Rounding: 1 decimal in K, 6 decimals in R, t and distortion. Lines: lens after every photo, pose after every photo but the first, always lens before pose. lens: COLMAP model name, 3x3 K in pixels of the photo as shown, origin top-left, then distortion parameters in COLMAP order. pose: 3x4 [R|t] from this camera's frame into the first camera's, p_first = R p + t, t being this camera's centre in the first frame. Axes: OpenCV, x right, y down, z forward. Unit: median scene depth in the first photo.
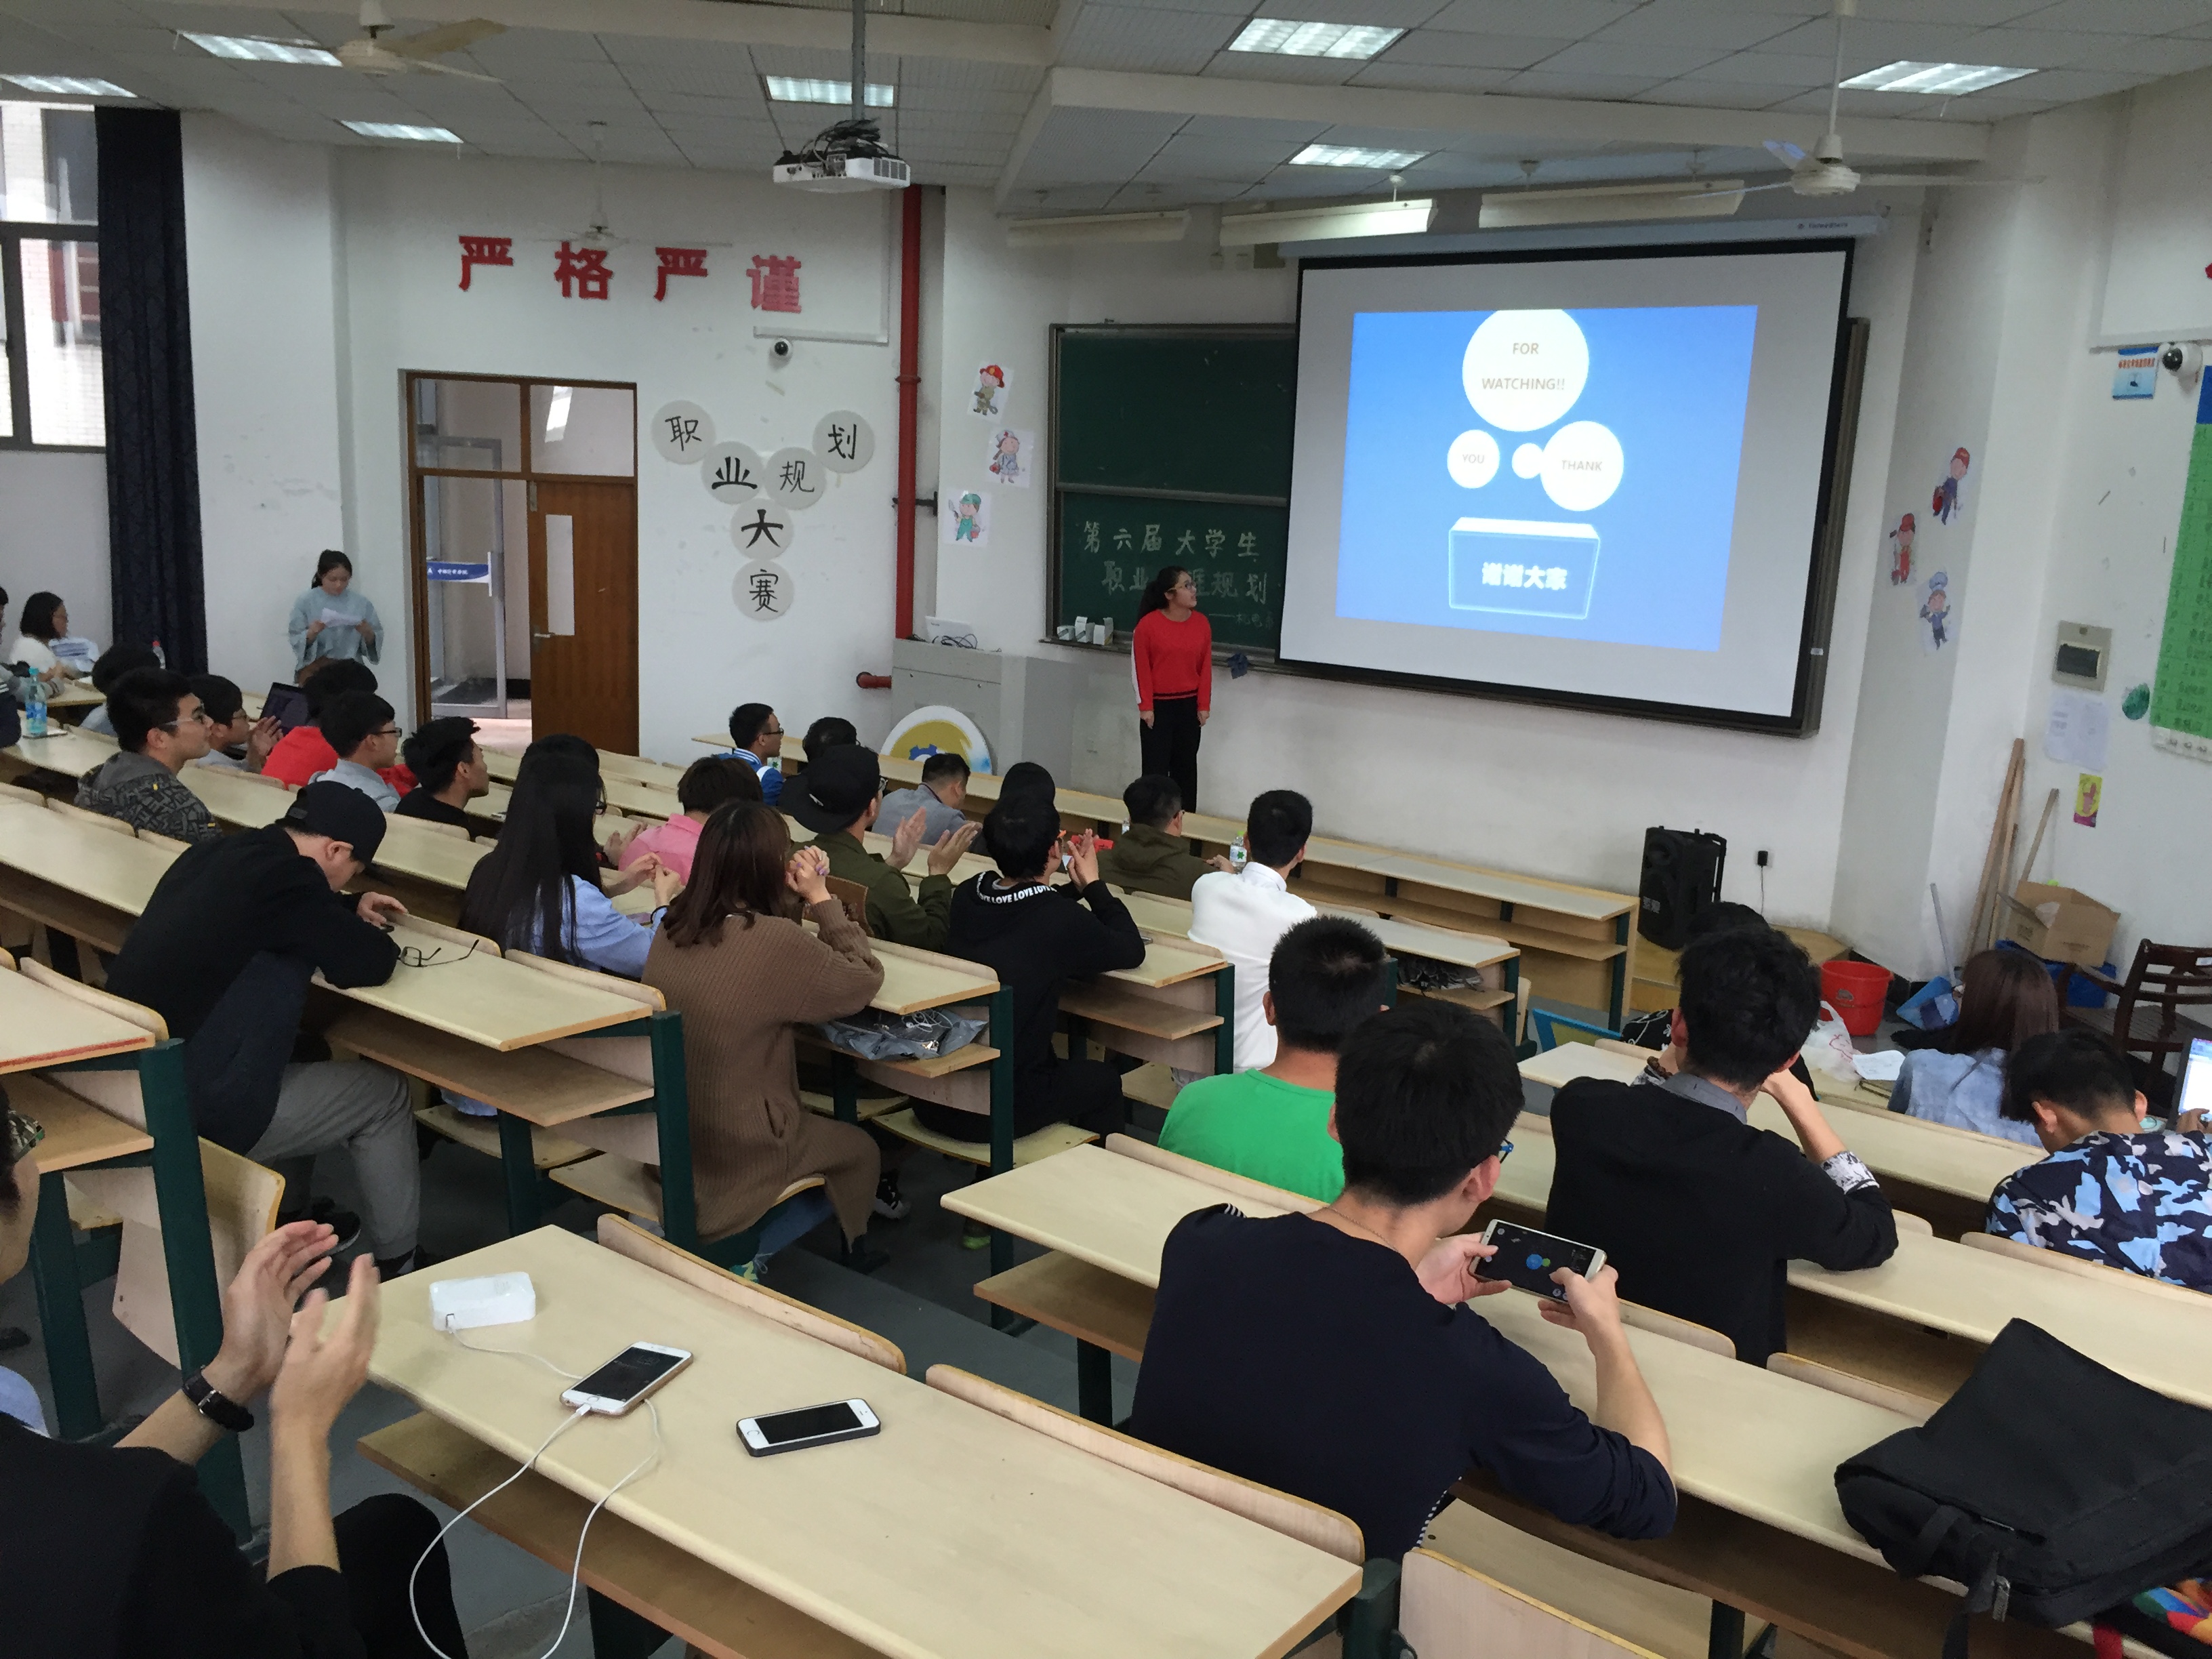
lens RADIAL K [[1914.2, 0, 1106.0], [0, 1914.2, 829.5], [0, 0, 1]] dist [0.004191, 0.009535]
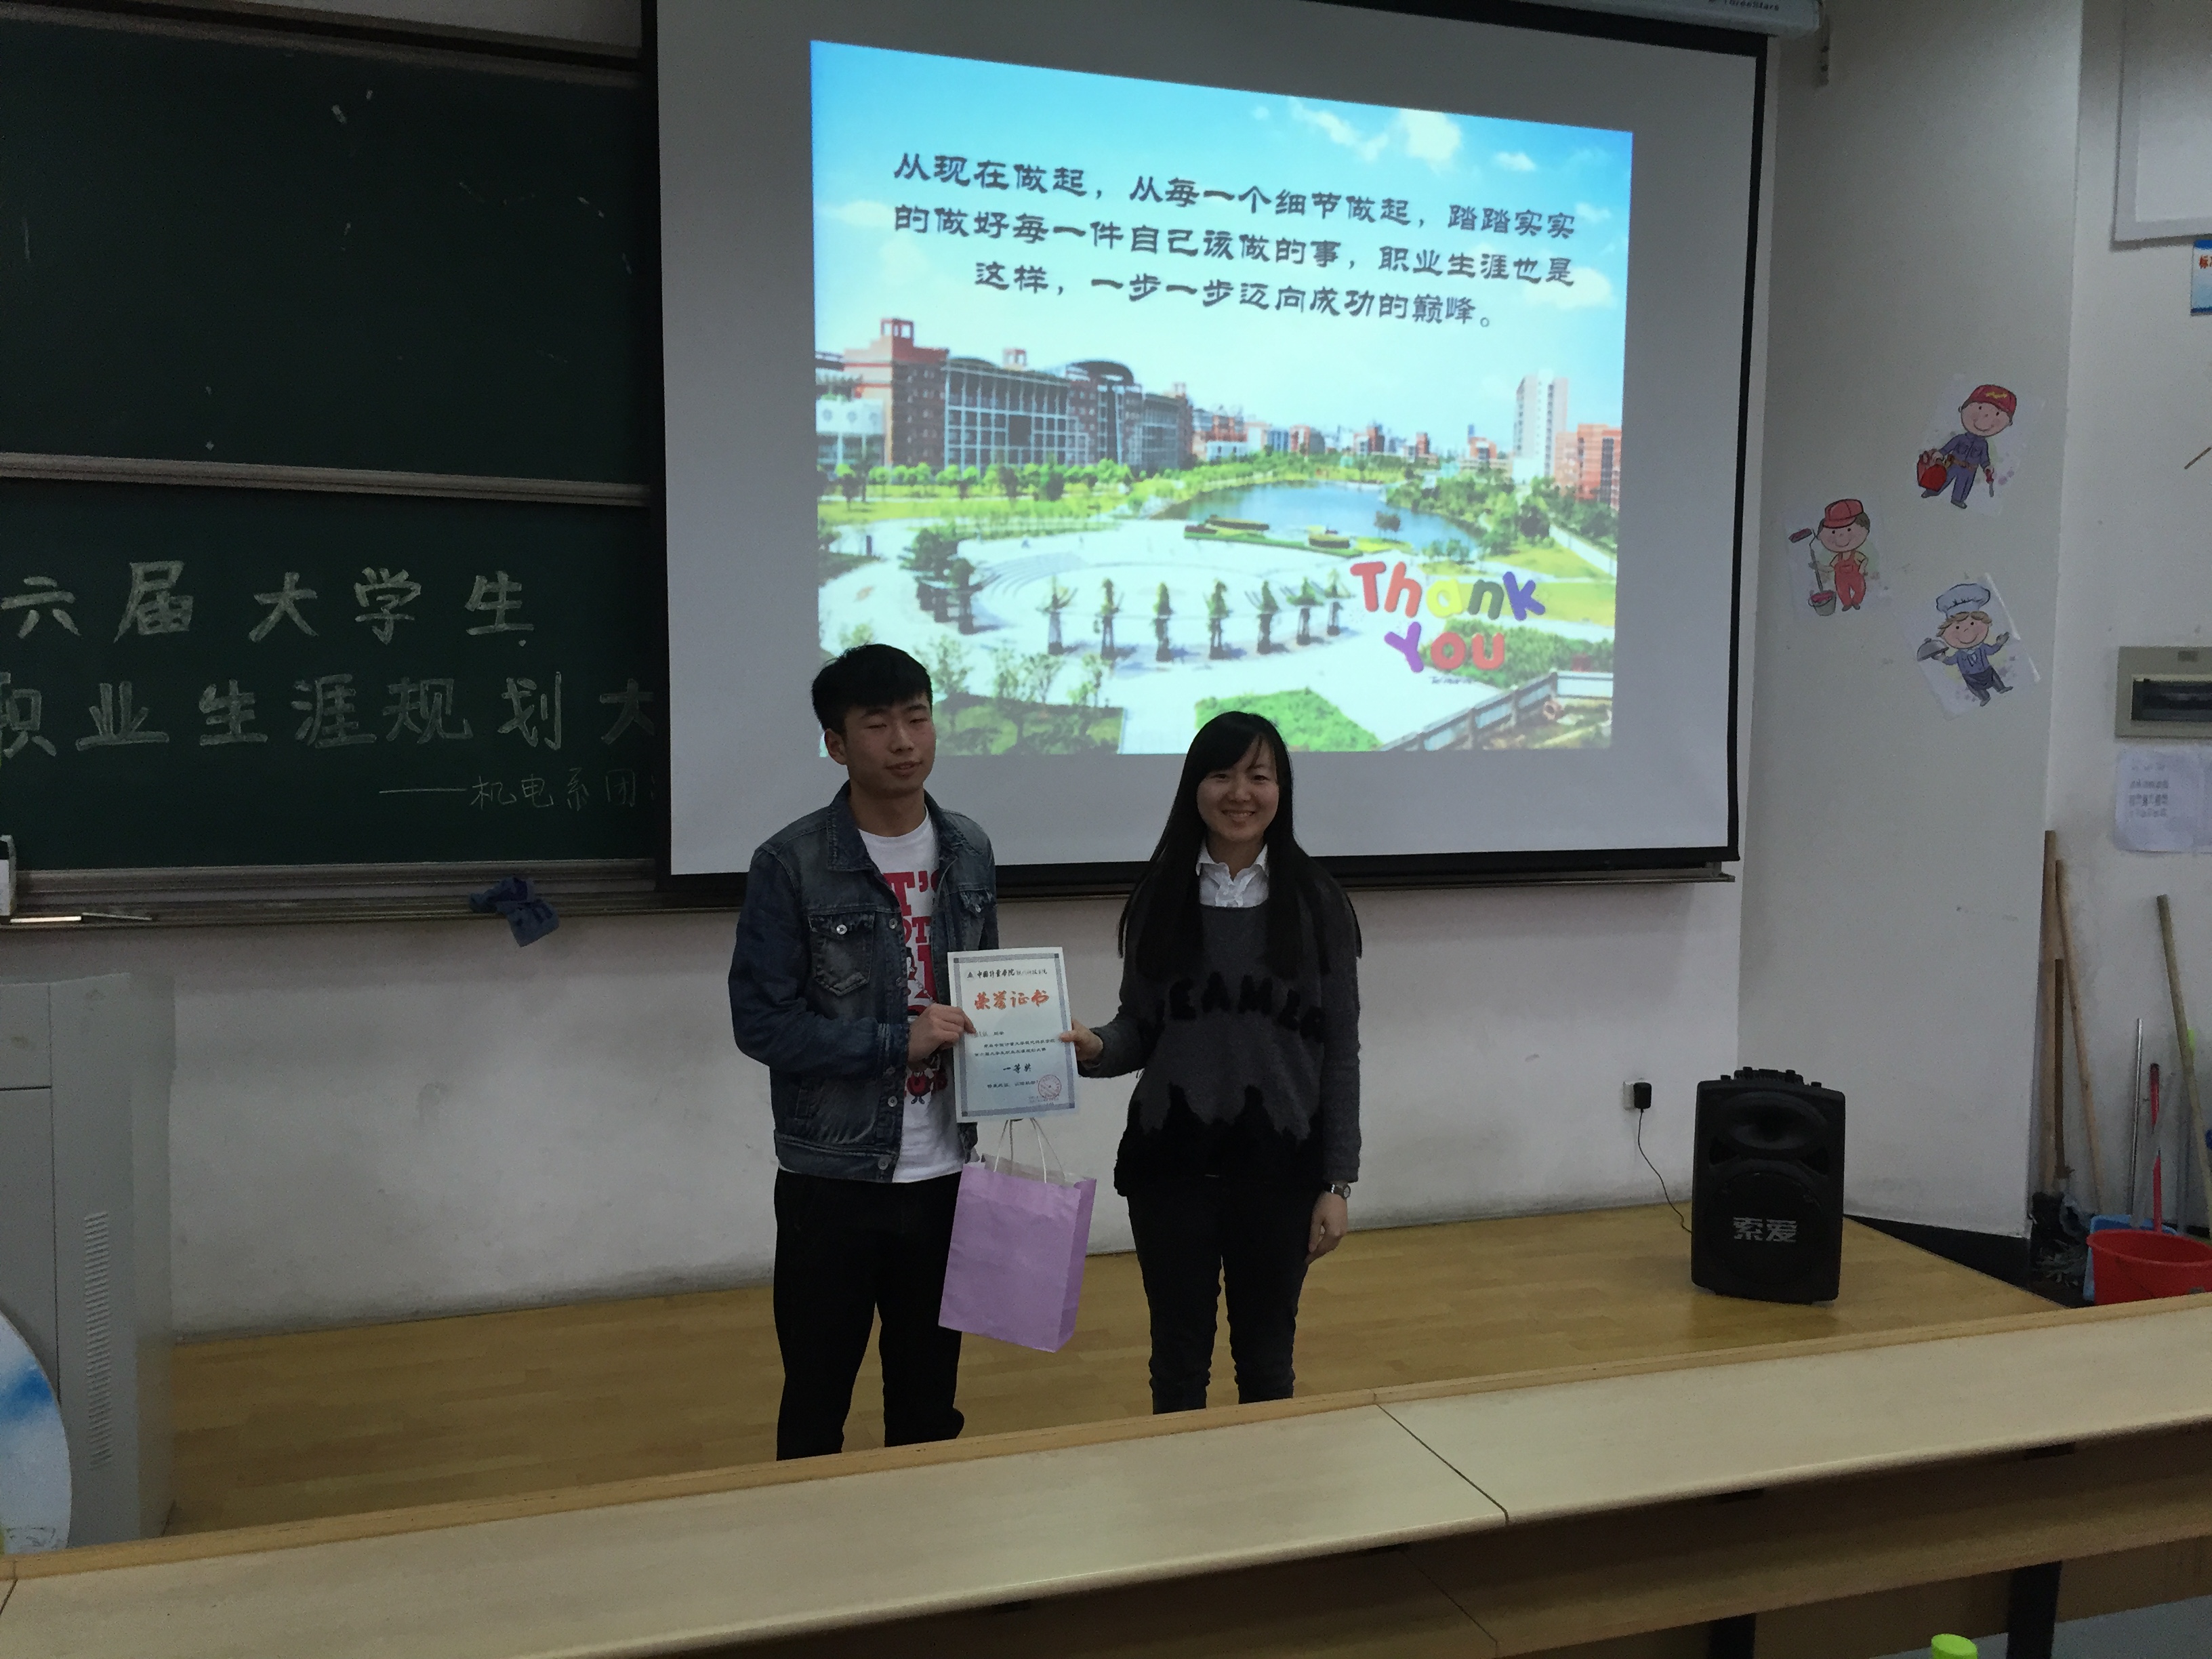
lens RADIAL K [[1914.2, 0, 1106.0], [0, 1914.2, 829.5], [0, 0, 1]] dist [0.004191, 0.009535]
pose [[0.539837, -0.099783, 0.835834, -0.231285], [0.179482, 0.983760, 0.001521, -0.099246], [-0.822412, 0.149196, 0.548980, 0.837415]]
